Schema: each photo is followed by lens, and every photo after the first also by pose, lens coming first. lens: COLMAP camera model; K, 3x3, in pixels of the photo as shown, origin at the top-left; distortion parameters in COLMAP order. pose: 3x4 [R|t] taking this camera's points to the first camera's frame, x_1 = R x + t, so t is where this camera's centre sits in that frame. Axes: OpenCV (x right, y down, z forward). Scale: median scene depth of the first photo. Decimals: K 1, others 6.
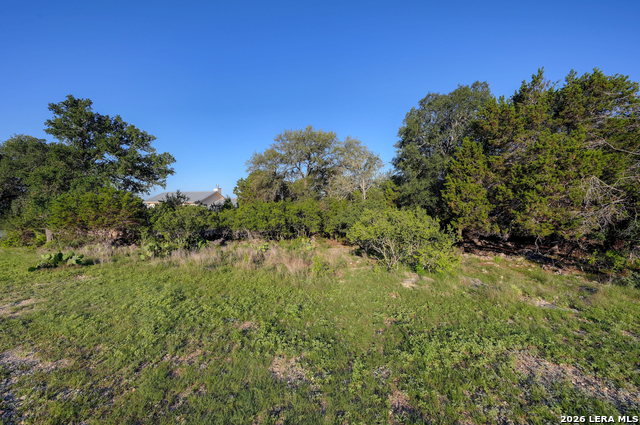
lens RADIAL K [[249.1, 0, 300.8], [0, 249.1, 195.7], [0, 0, 1]] dist [-0.000177, 0.000046]
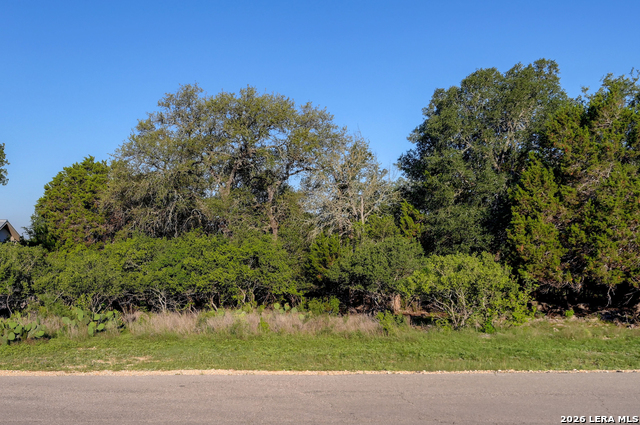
lens RADIAL K [[560.8, 0, 320.4], [0, 560.8, 213.5], [0, 0, 1]] dist [0.012069, 0.001906]
pose [[0.966220, 0.013842, 0.257348, -0.482174], [-0.011749, 0.999884, -0.009668, -0.050893], [-0.257452, 0.006318, 0.966270, -0.577550]]
